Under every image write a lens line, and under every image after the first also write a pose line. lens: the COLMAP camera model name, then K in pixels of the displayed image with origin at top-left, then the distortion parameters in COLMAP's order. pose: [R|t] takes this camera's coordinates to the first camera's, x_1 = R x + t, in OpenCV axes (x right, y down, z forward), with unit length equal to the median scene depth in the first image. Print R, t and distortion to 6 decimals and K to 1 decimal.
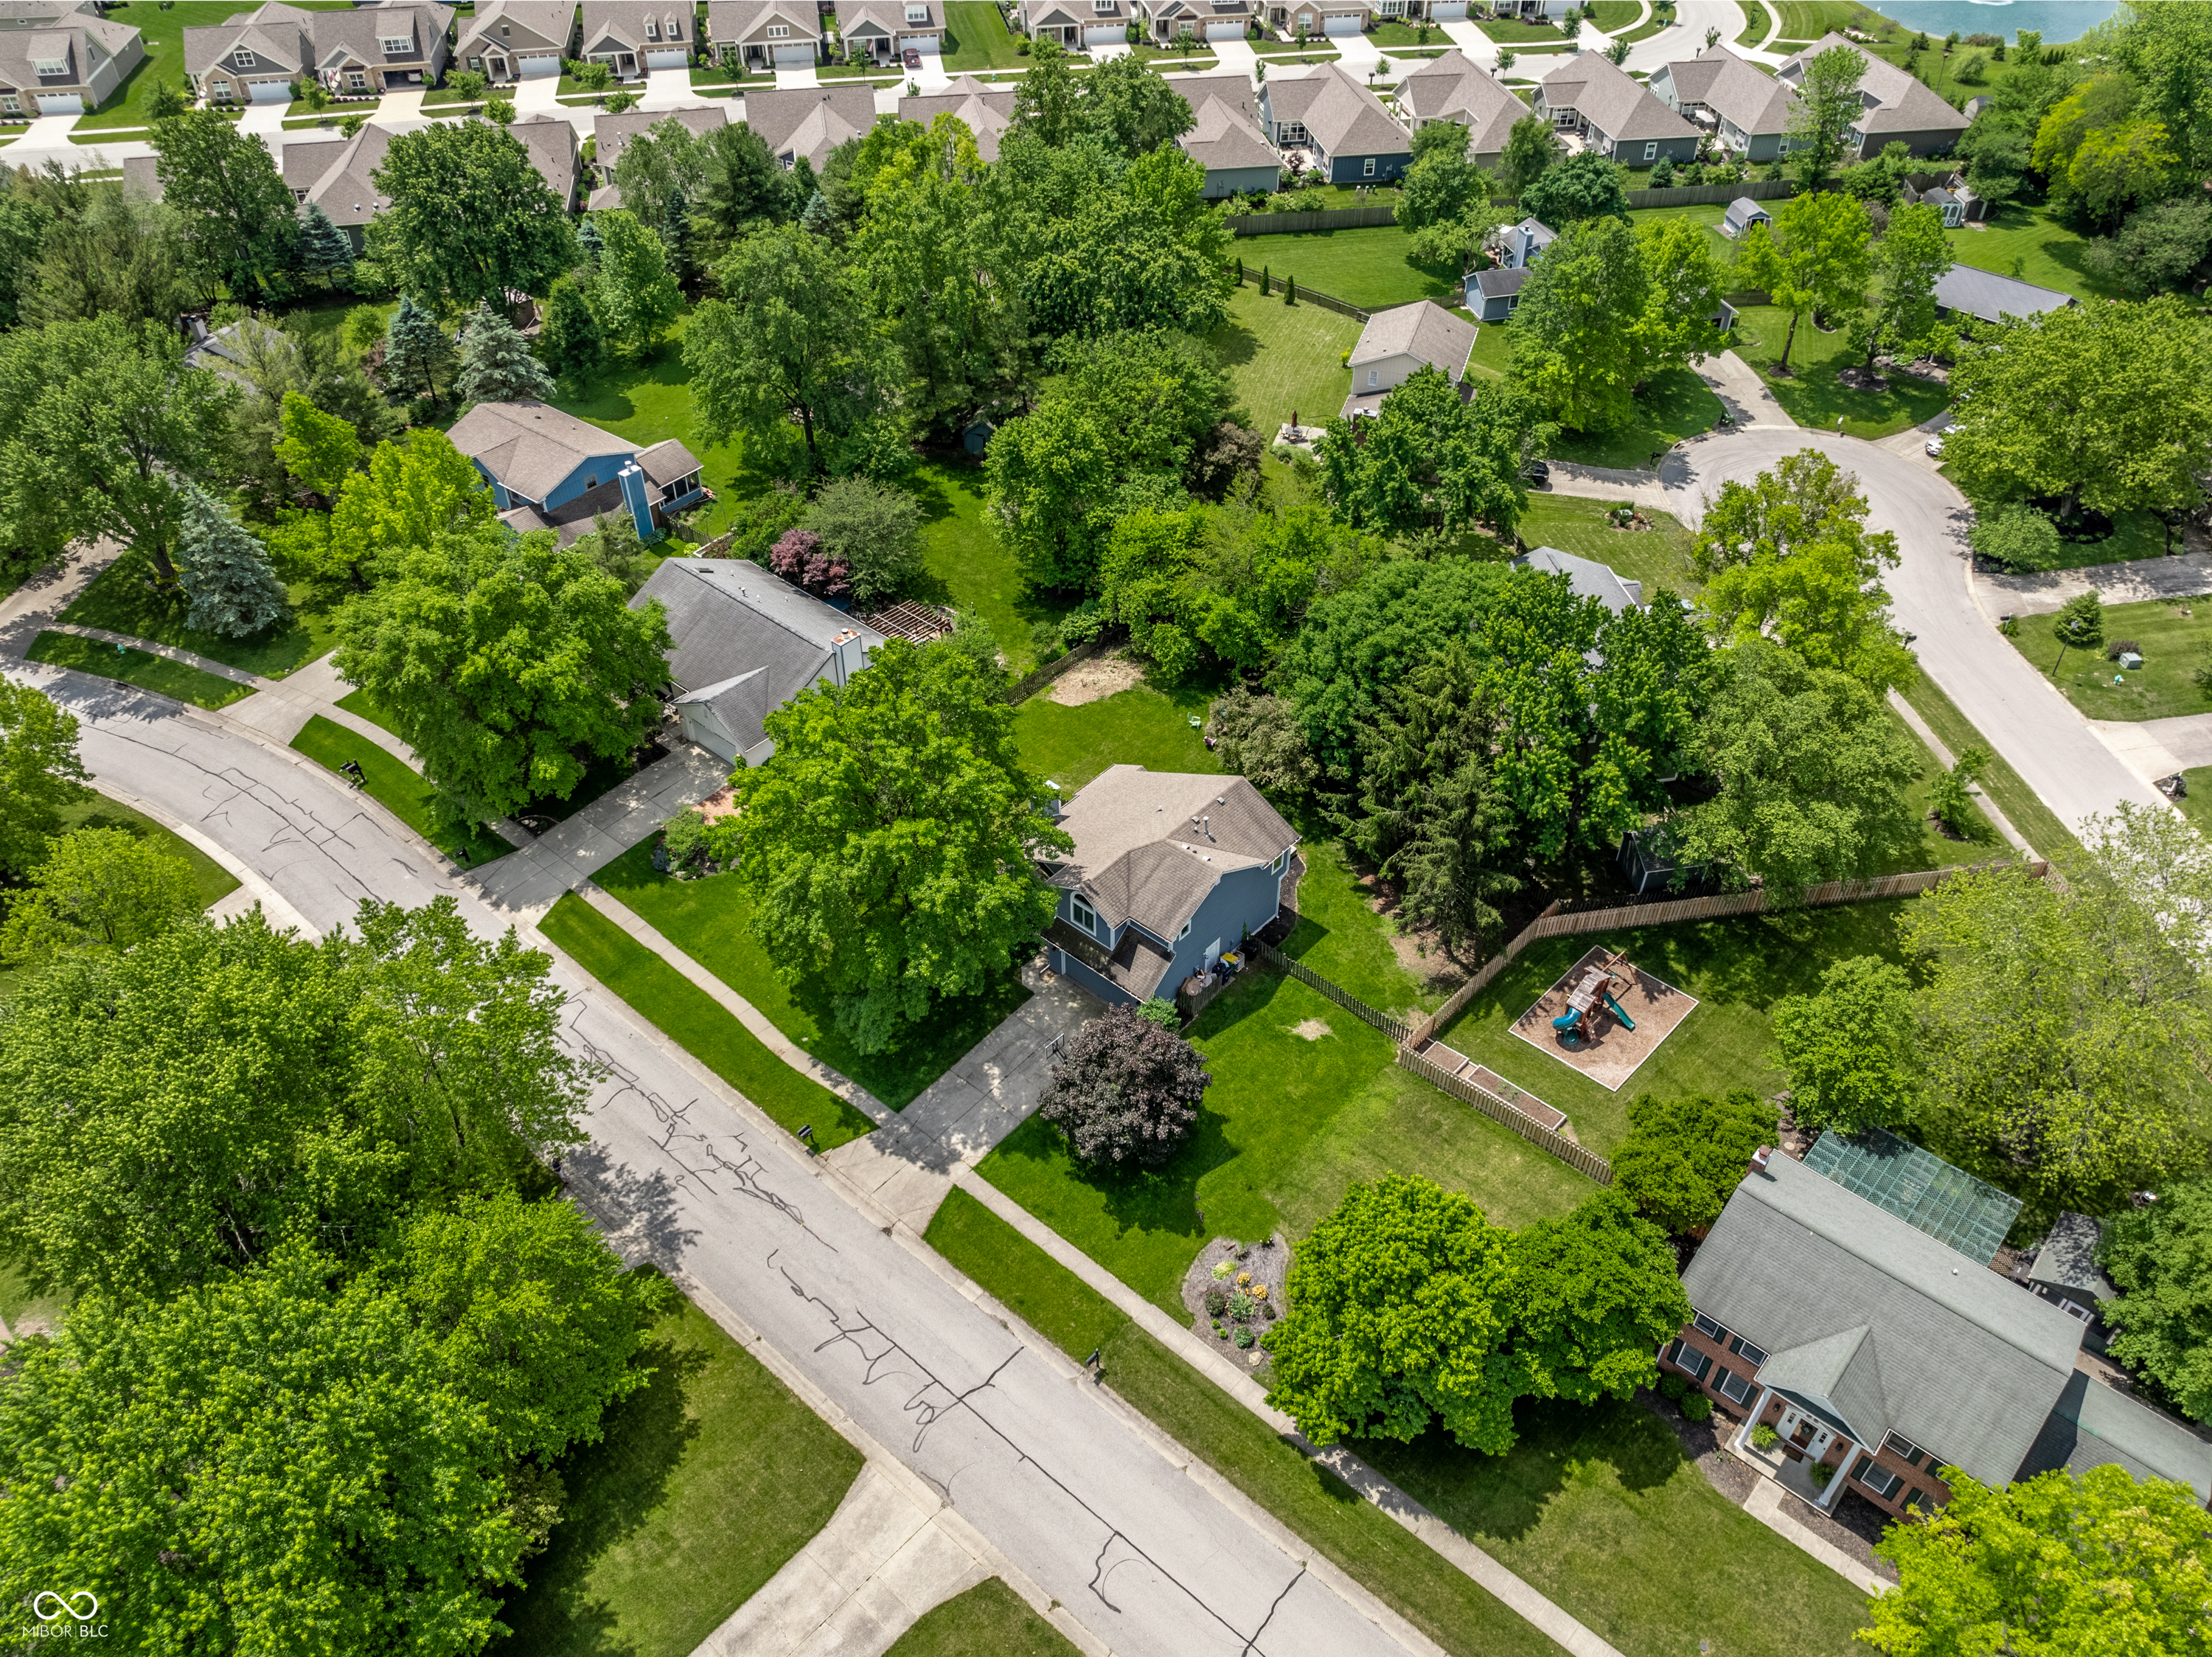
lens RADIAL K [[1614.1, 0, 1085.9], [0, 1614.1, 865.8], [0, 0, 1]] dist [-0.037405, 0.011330]
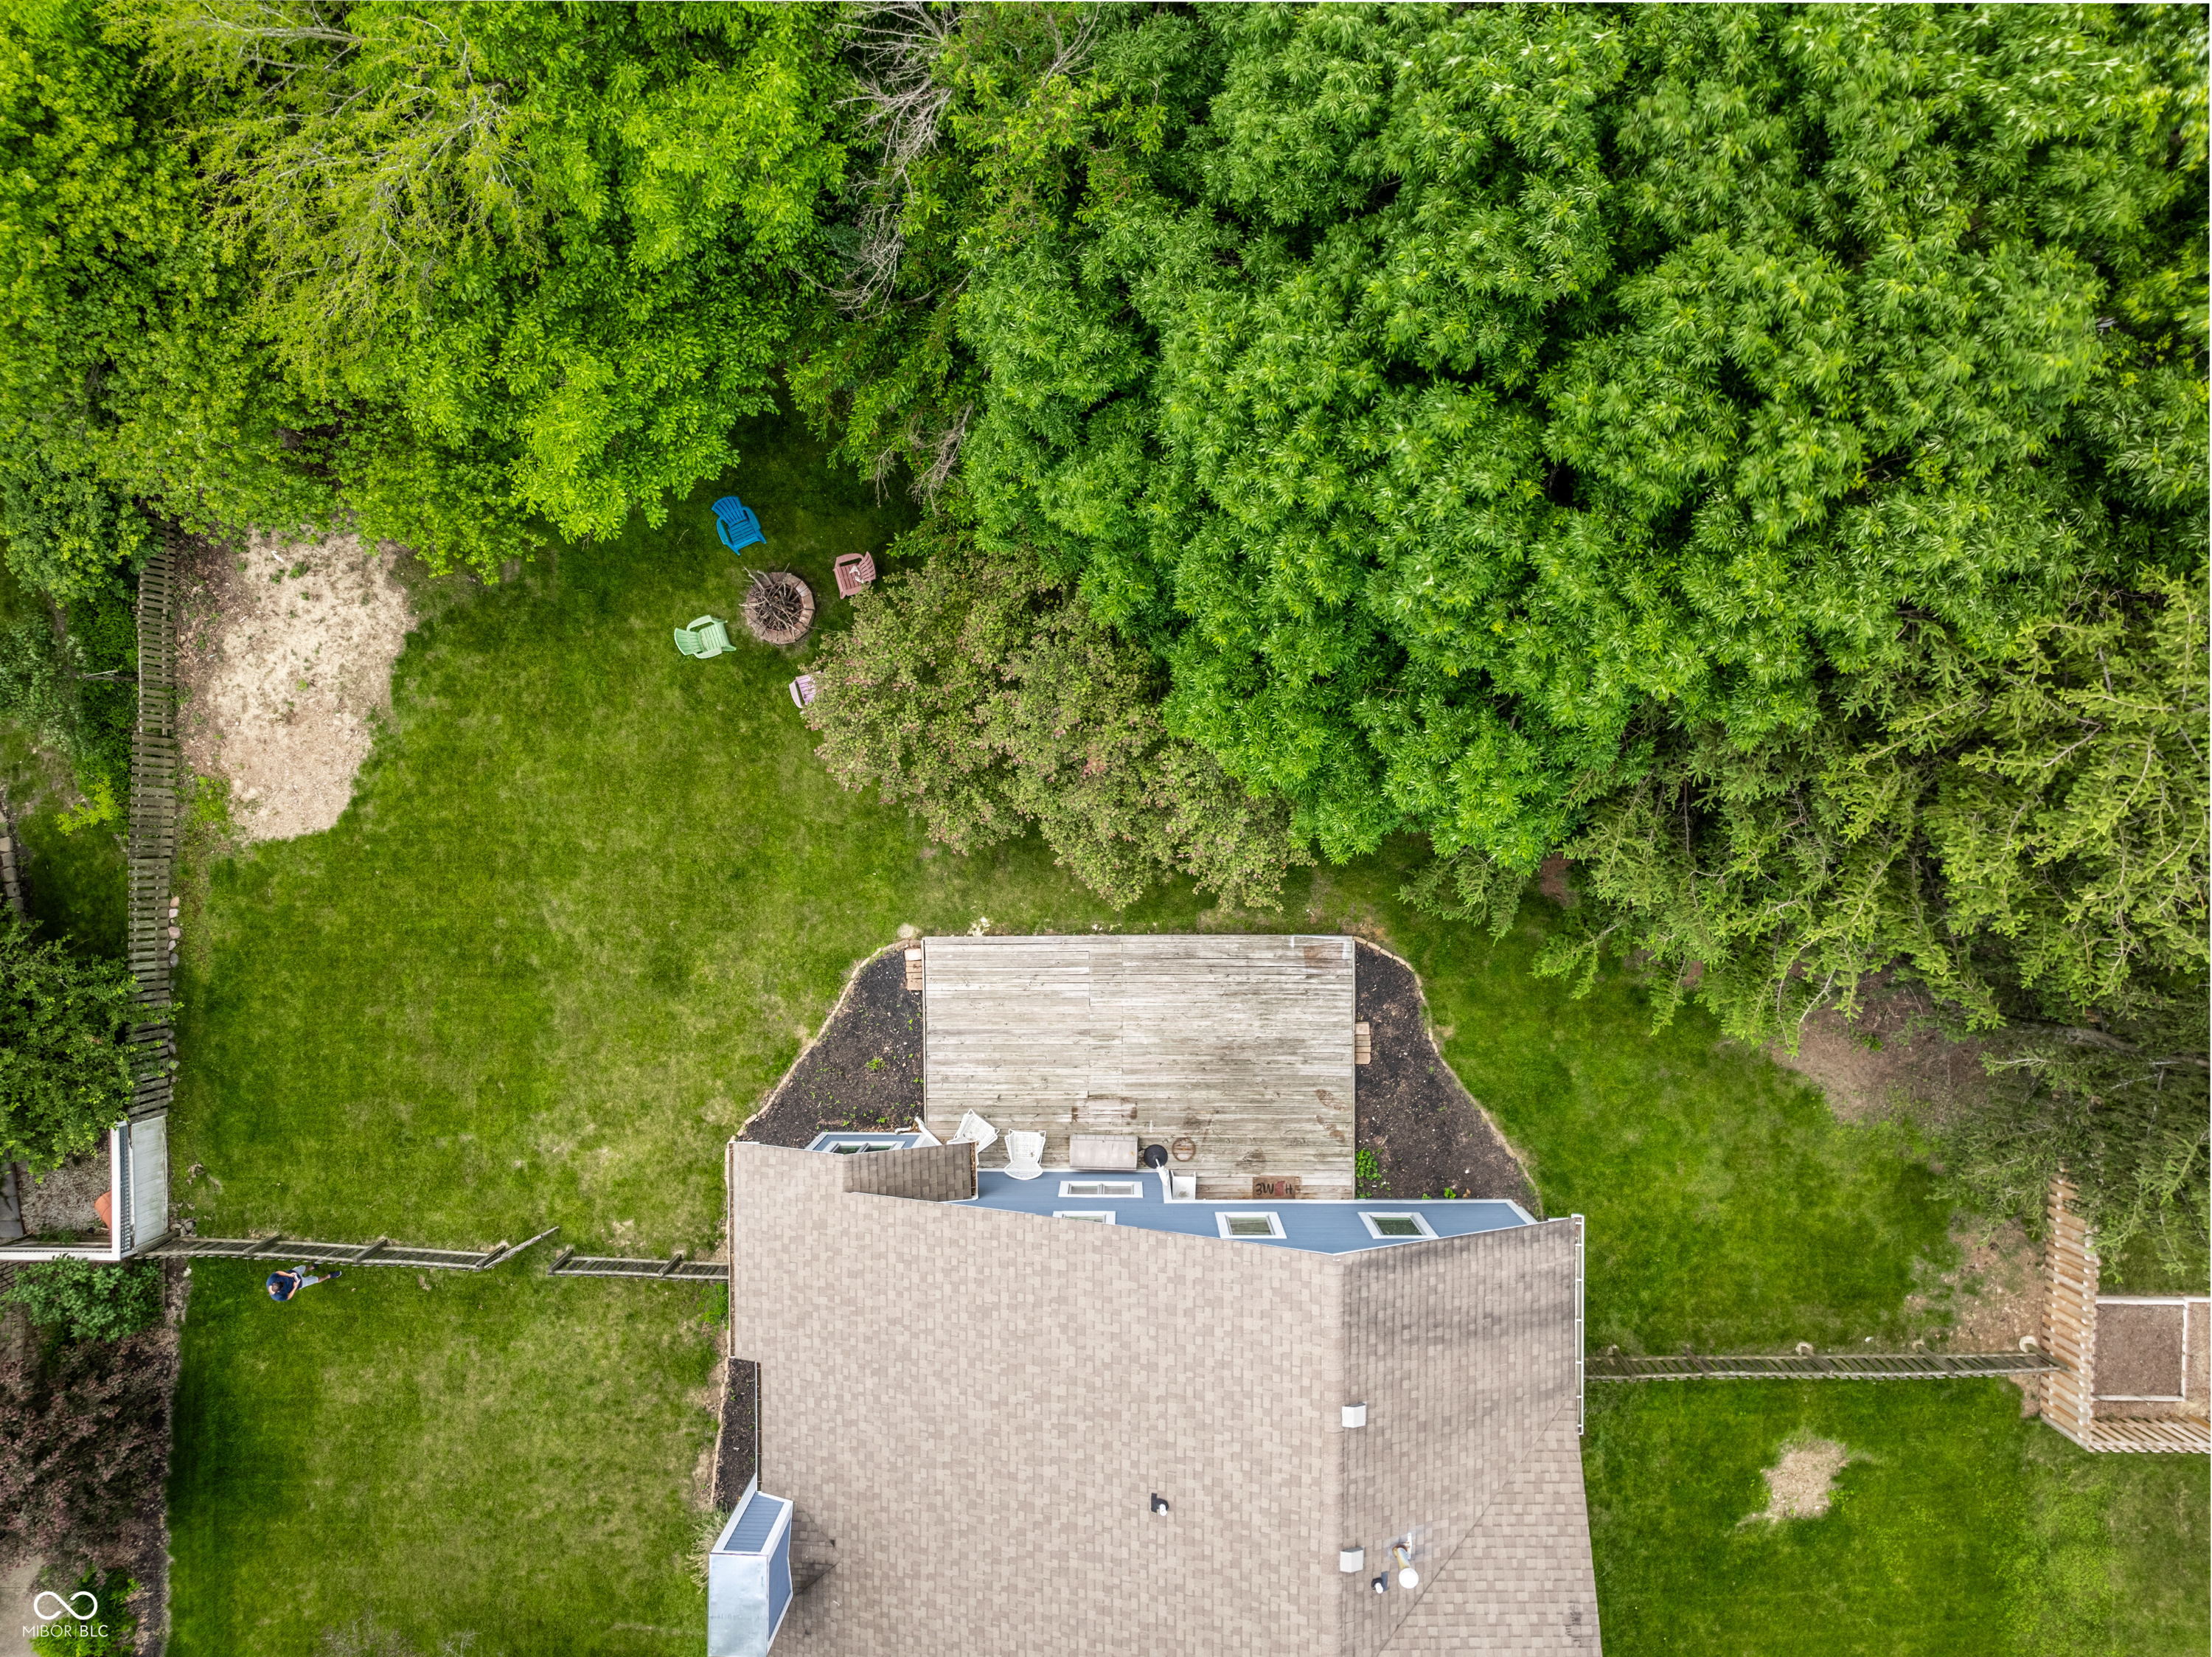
lens RADIAL K [[1574.0, 0, 1106.0], [0, 1574.0, 828.5], [0, 0, 1]] dist [0.010875, -0.112175]
pose [[0.743555, -0.668670, 0.002499, 0.114976], [0.452818, 0.506272, 0.733924, -0.295745], [-0.492018, -0.544581, 0.679227, 0.878868]]
